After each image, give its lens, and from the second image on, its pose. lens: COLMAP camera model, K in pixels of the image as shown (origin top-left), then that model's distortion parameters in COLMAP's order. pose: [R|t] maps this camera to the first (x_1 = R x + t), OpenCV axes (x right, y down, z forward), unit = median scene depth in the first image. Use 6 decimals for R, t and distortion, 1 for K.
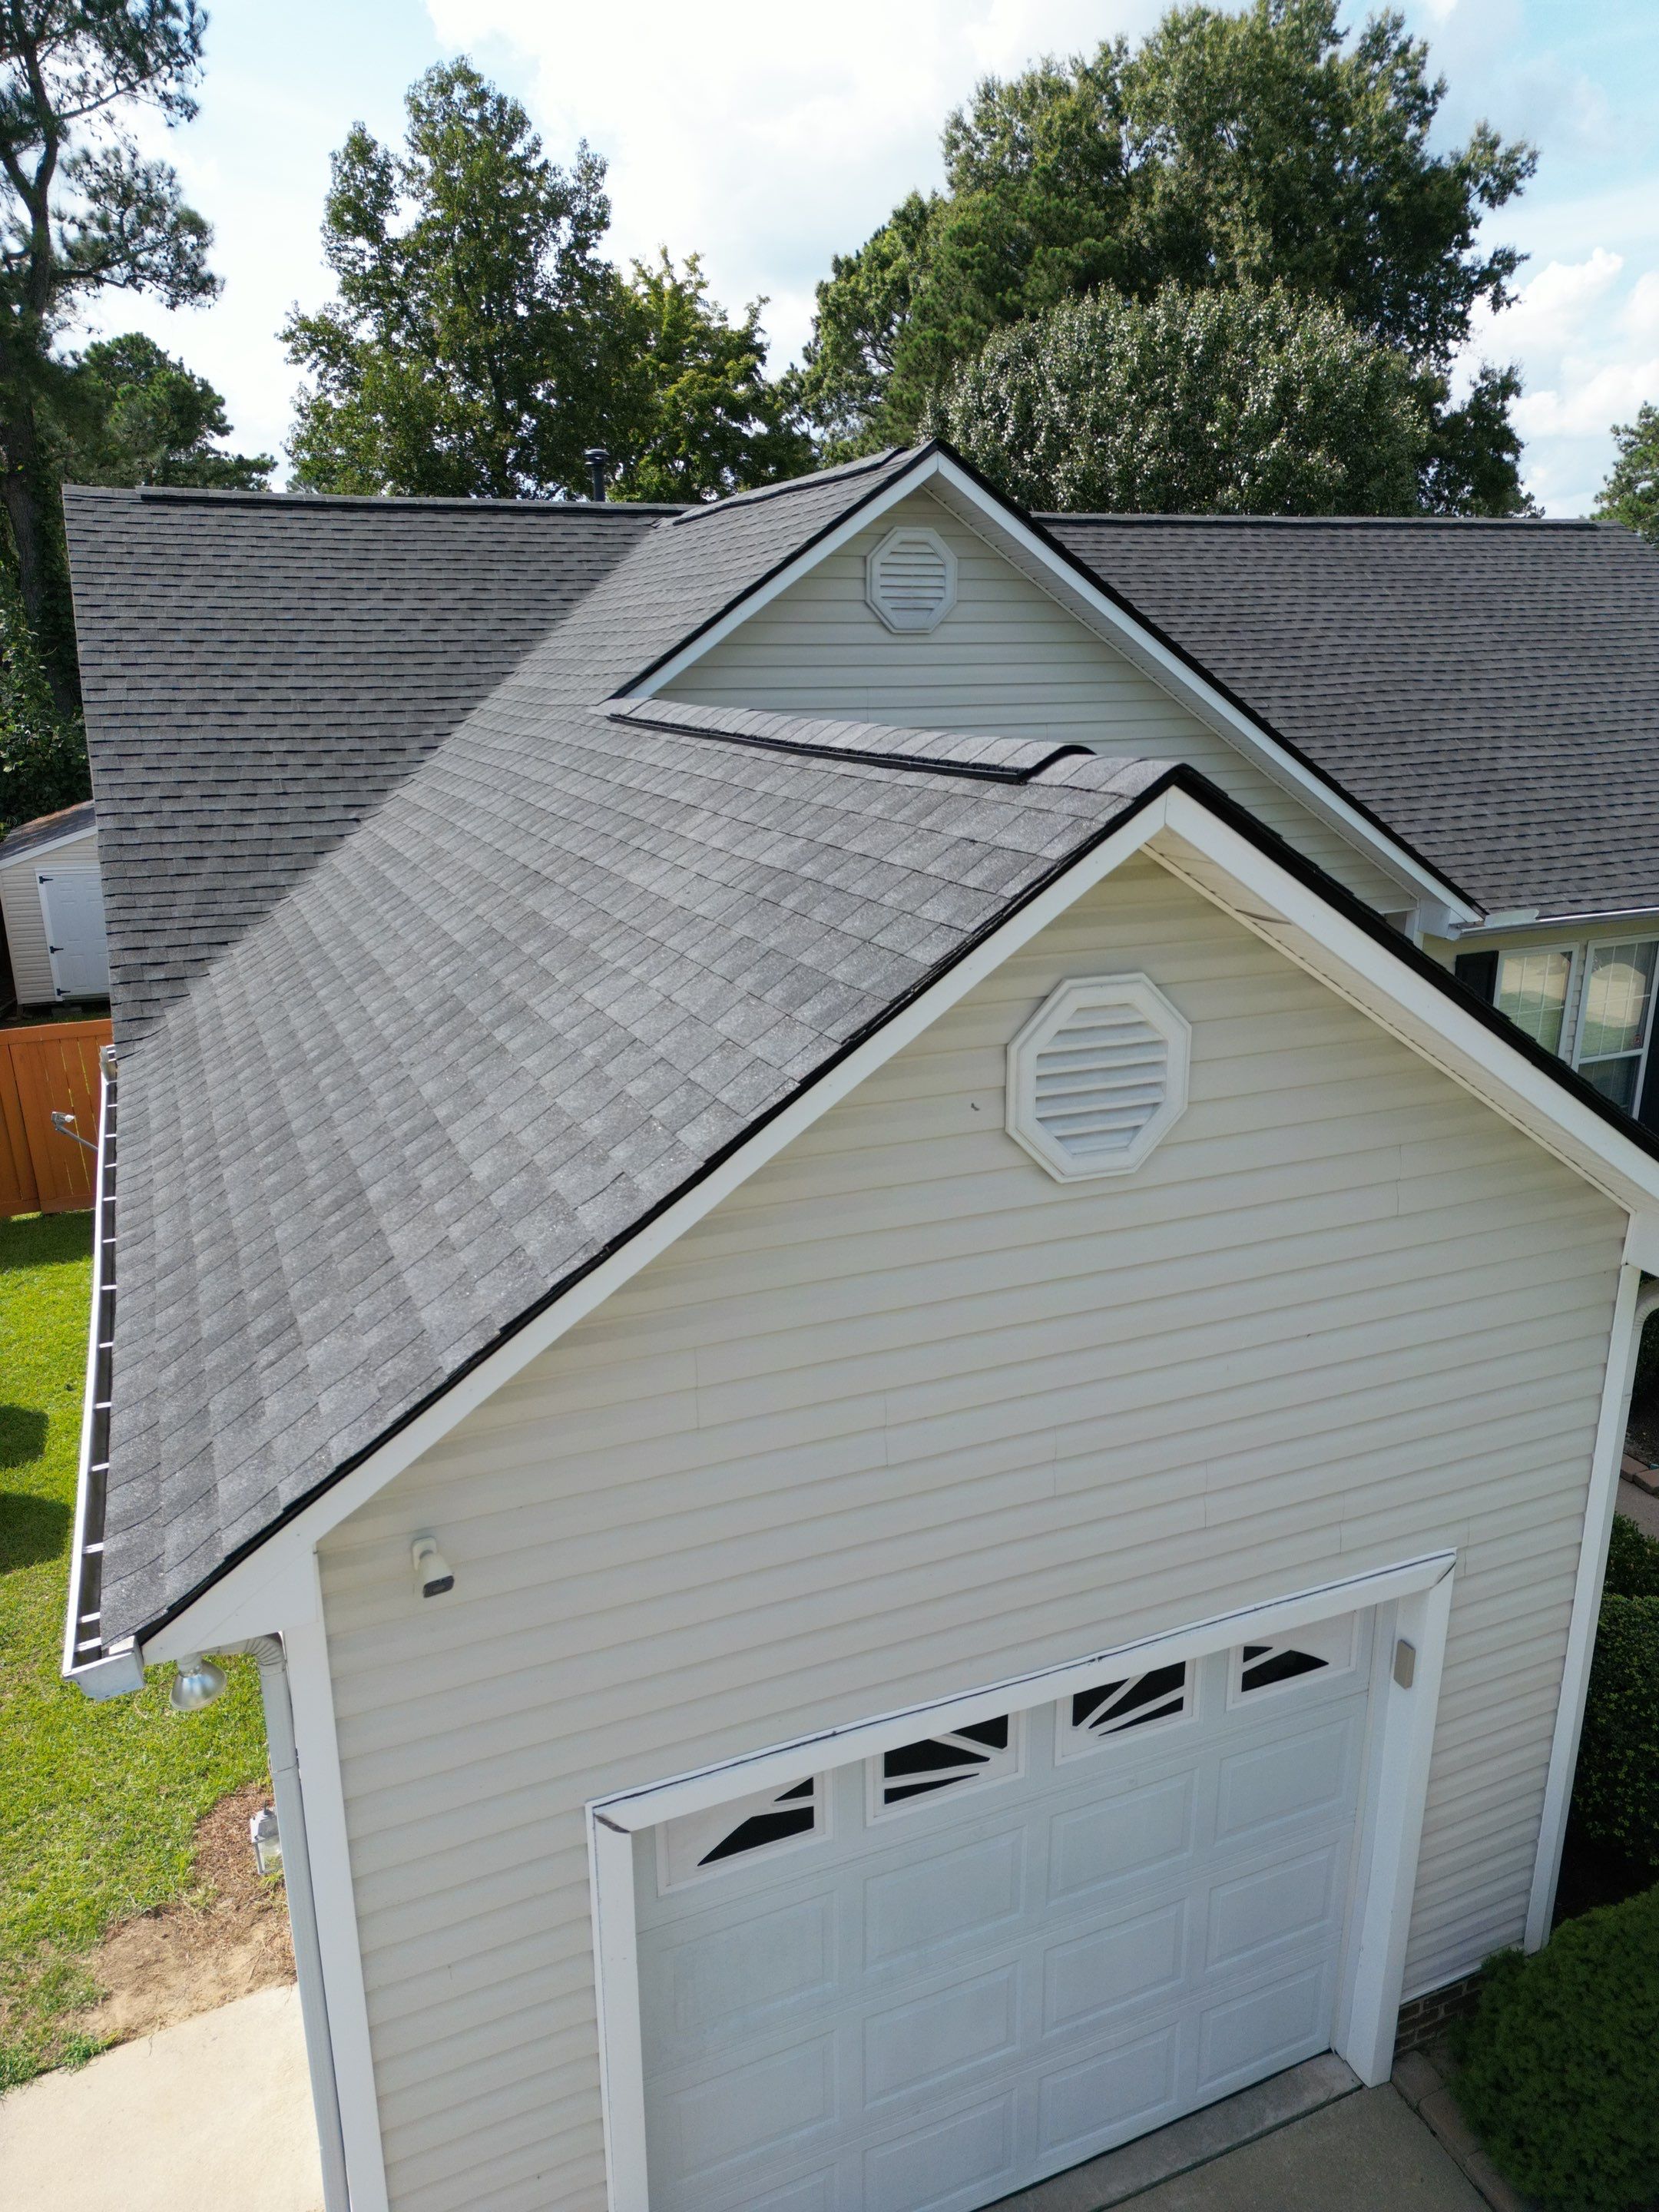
lens RADIAL K [[1540.1, 0, 826.6], [0, 1540.1, 1105.9], [0, 0, 1]] dist [0.055262, -0.036959]
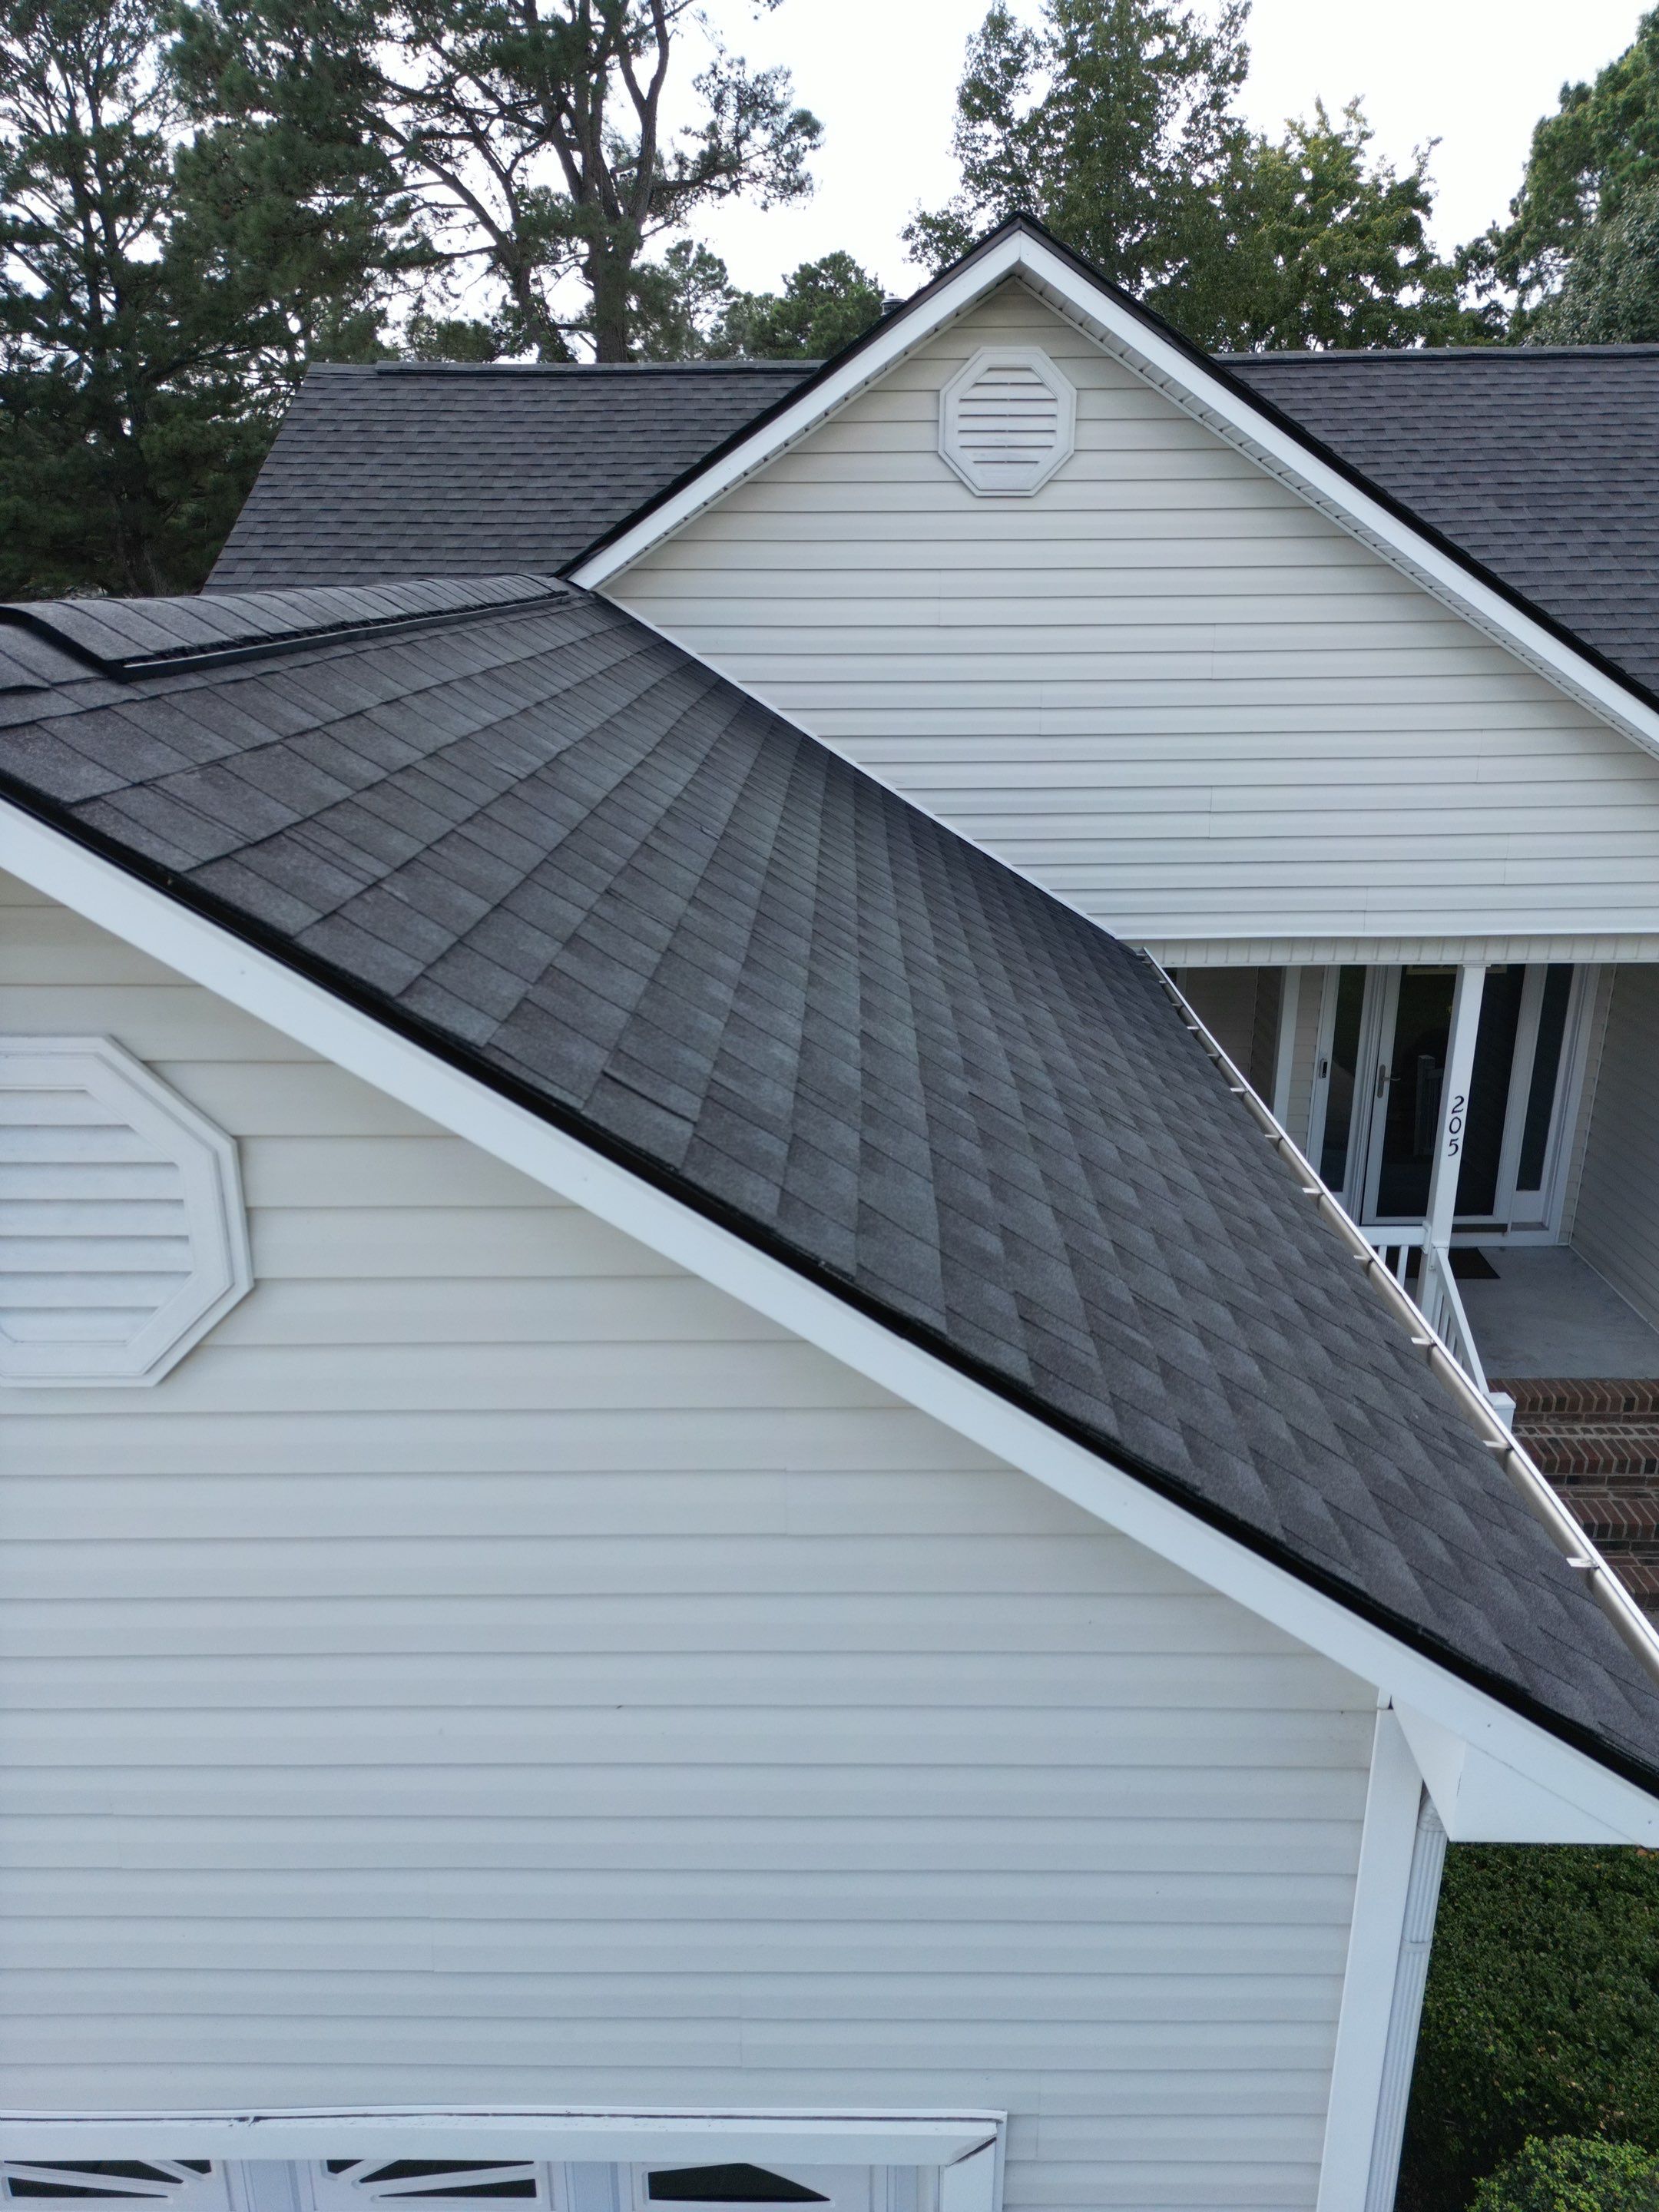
lens RADIAL K [[1572.1, 0, 827.3], [0, 1572.1, 1060.2], [0, 0, 1]] dist [0.006577, 0.032192]
pose [[0.910066, 0.130395, -0.393417, 0.071487], [-0.121734, 0.991449, 0.047008, -0.016215], [0.396183, 0.005112, 0.918158, 0.069178]]
